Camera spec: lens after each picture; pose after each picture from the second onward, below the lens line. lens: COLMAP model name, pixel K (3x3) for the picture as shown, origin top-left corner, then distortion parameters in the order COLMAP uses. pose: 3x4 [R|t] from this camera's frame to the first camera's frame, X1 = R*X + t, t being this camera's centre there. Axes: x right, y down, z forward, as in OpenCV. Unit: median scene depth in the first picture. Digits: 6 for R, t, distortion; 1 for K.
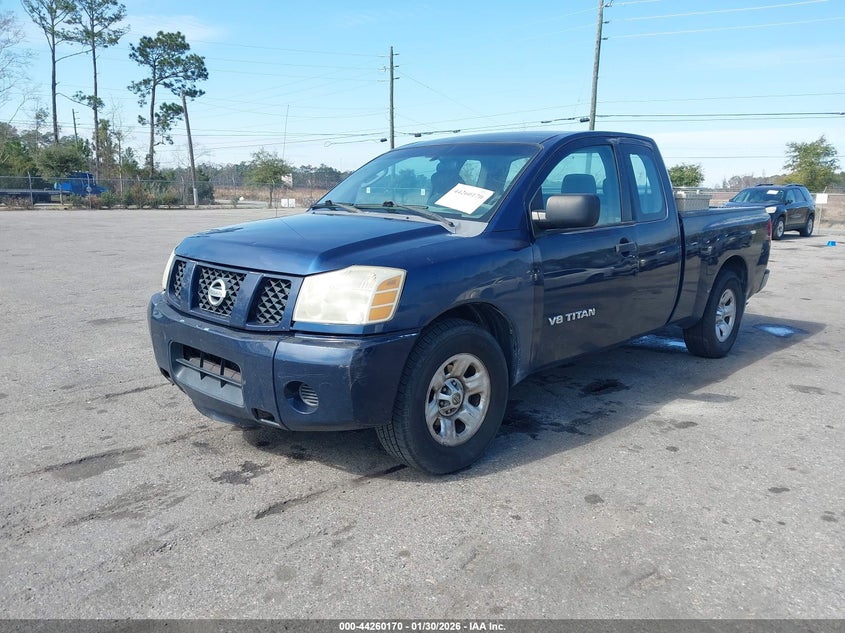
lens RADIAL K [[670.9, 0, 420.6], [0, 670.9, 321.4], [0, 0, 1]] dist [0.044654, 0.002245]
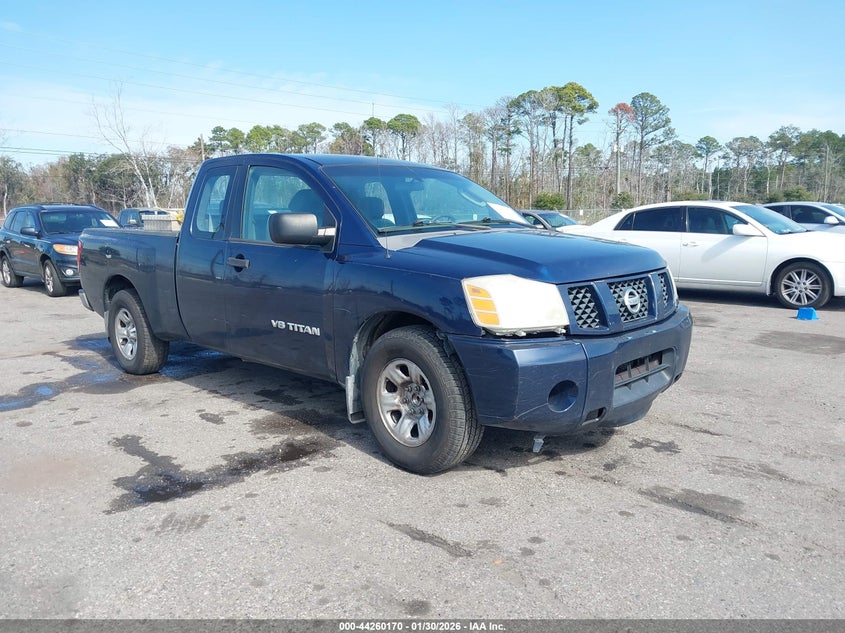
lens RADIAL K [[670.9, 0, 418.6], [0, 670.9, 315.6], [0, 0, 1]] dist [0.044654, 0.002245]
pose [[-0.022437, -0.190639, 0.981404, -1.354402], [0.176673, 0.965445, 0.191579, -0.298485], [-0.984014, 0.177686, 0.012019, 1.315664]]
